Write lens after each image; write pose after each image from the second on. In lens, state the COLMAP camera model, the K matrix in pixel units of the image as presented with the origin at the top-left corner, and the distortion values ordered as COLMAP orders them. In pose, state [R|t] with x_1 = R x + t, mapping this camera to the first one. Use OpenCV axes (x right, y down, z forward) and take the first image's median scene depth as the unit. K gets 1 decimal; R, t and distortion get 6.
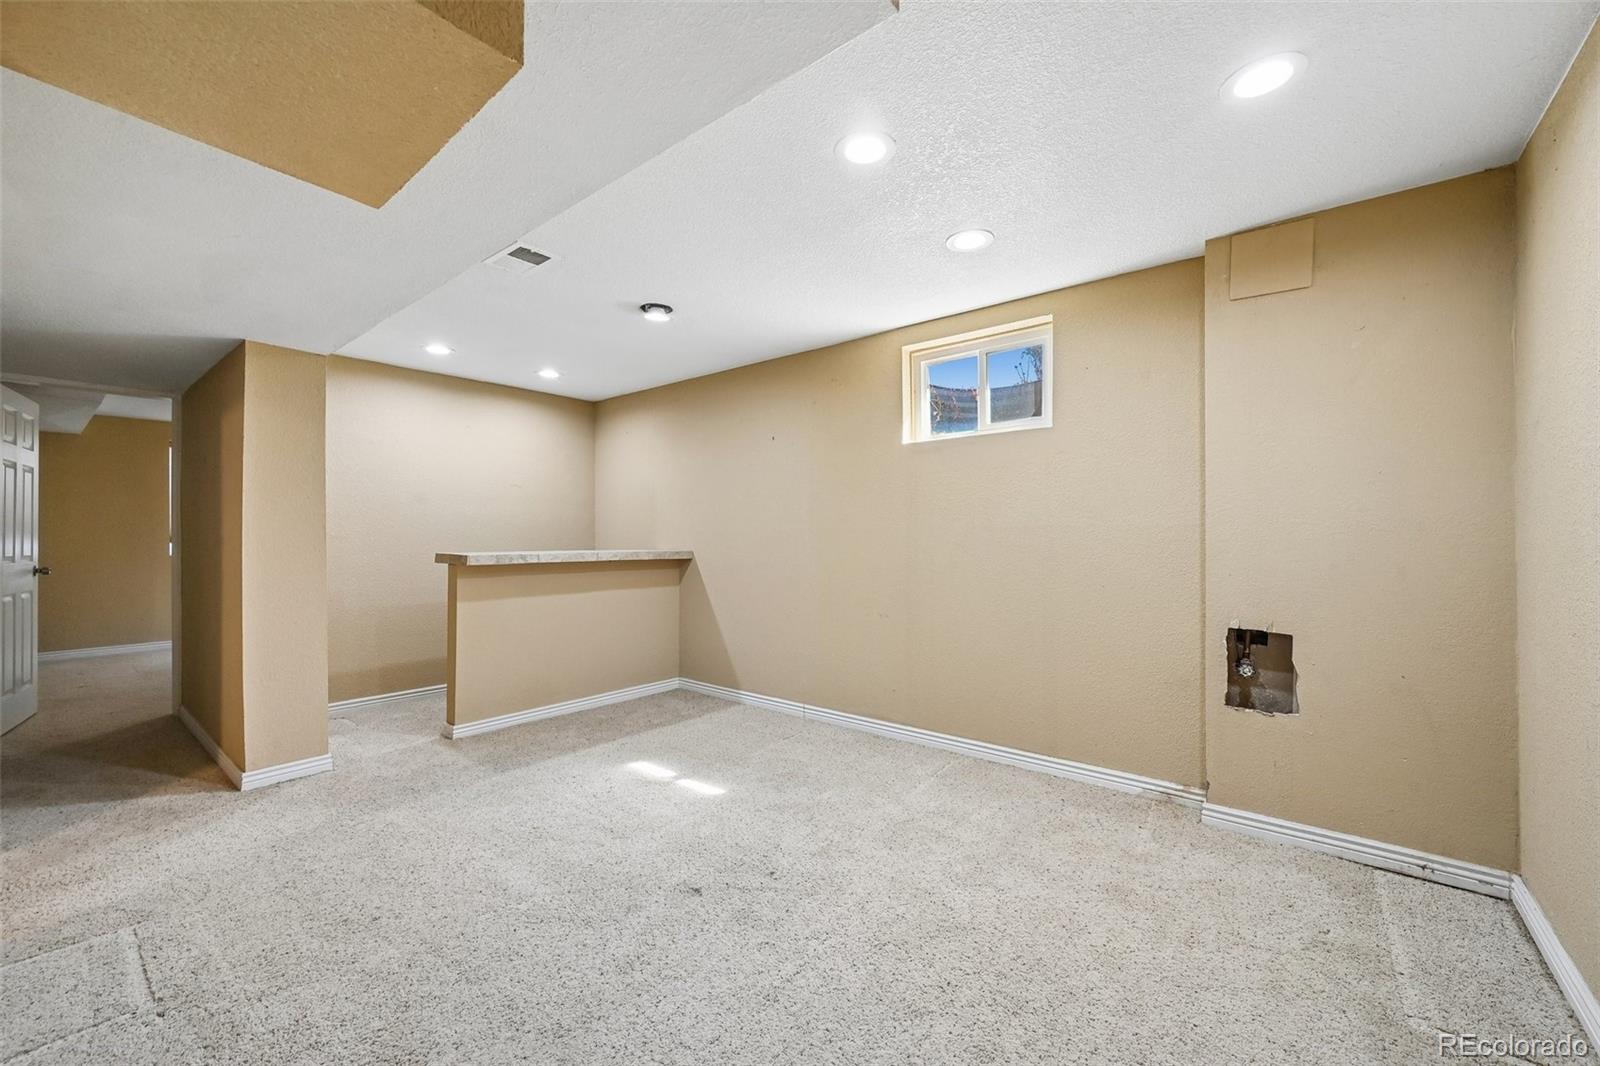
lens RADIAL K [[634.9, 0, 797.6], [0, 634.9, 536.7], [0, 0, 1]] dist [-0.004873, 0.000642]
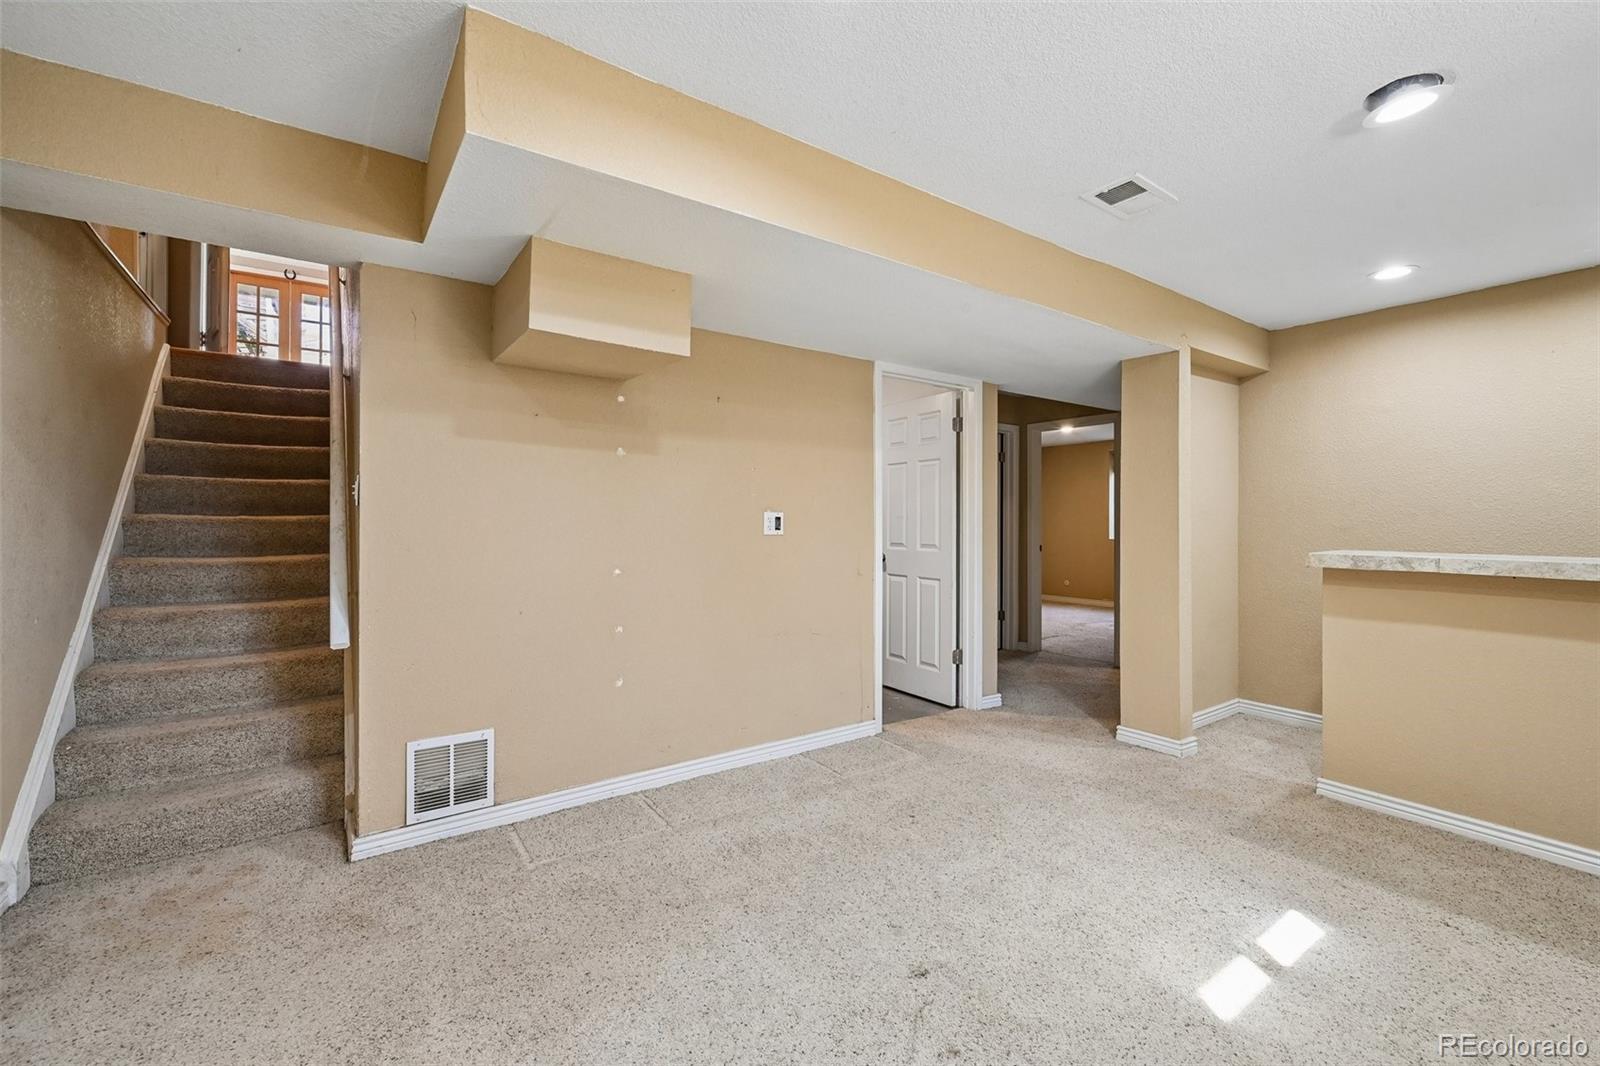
lens RADIAL K [[660.4, 0, 806.7], [0, 660.4, 521.3], [0, 0, 1]] dist [-0.004112, 0.000424]
pose [[-0.264129, -0.002227, -0.964485, 0.381329], [-0.007351, 0.999973, -0.000295, -0.003768], [0.964459, 0.007011, -0.264139, 0.609645]]
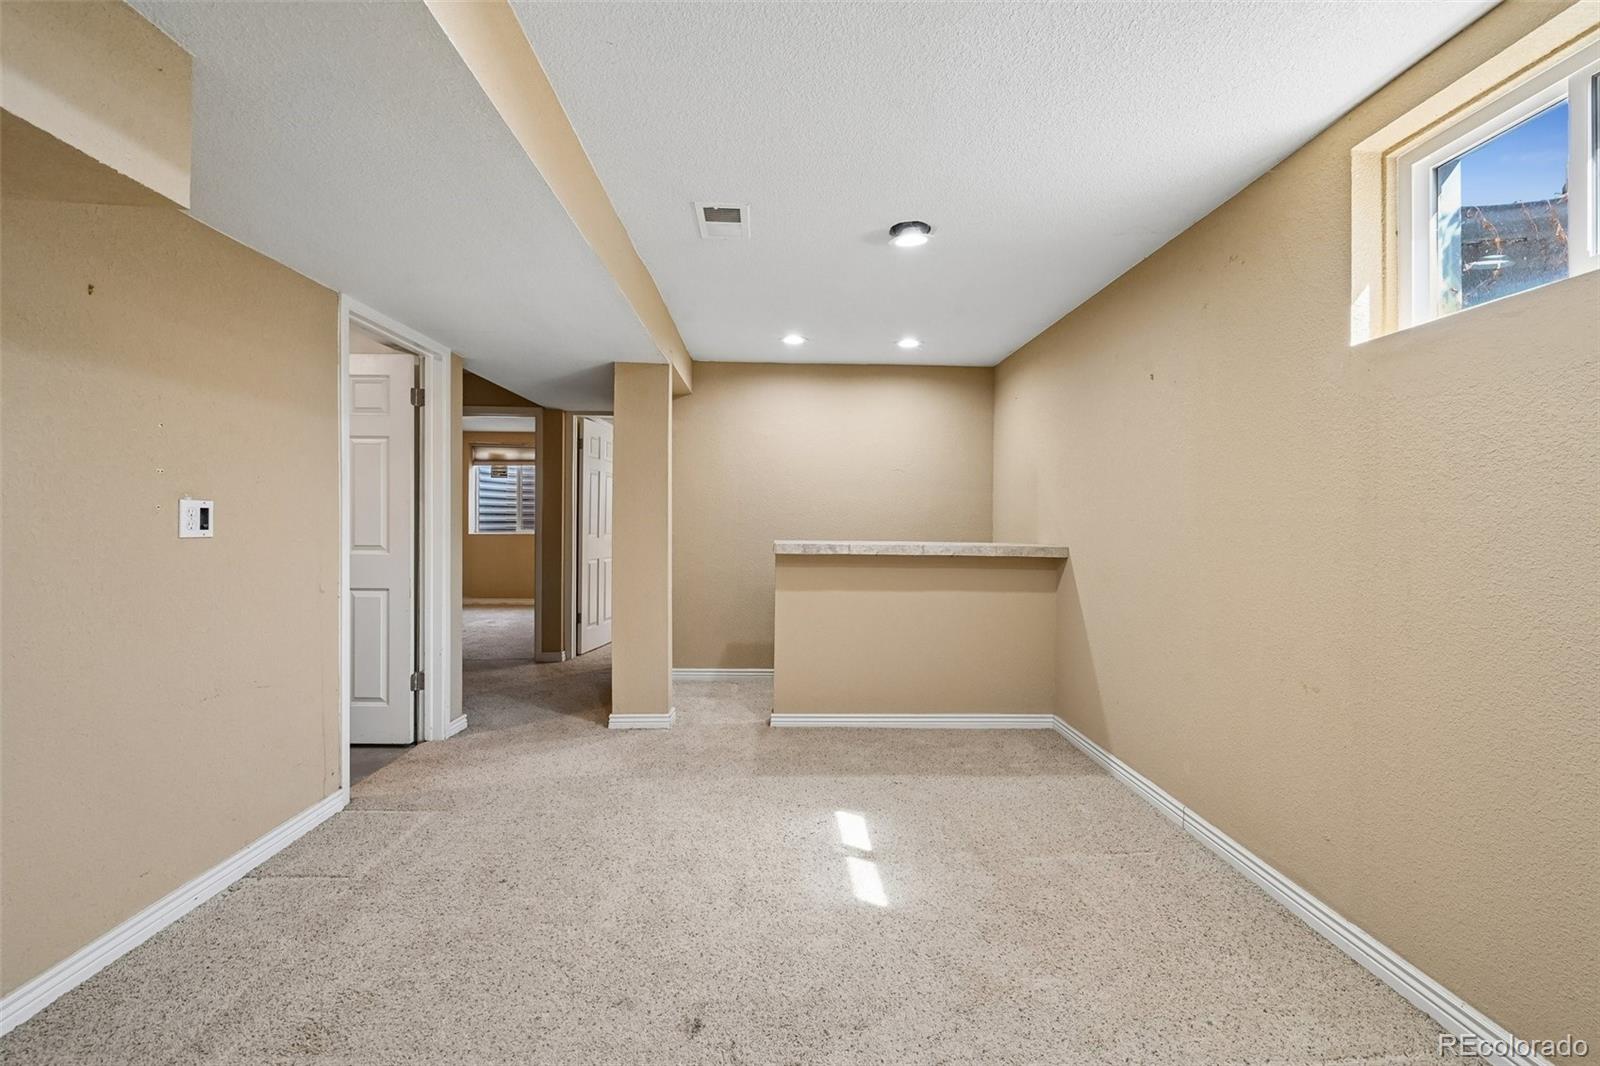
lens RADIAL K [[660.4, 0, 796.3], [0, 660.4, 525.6], [0, 0, 1]] dist [-0.004112, 0.000424]
pose [[0.661223, 0.011888, -0.750096, 0.259731], [-0.011819, 0.999915, 0.005428, -0.003958], [0.750097, 0.005276, 0.661307, 0.336268]]
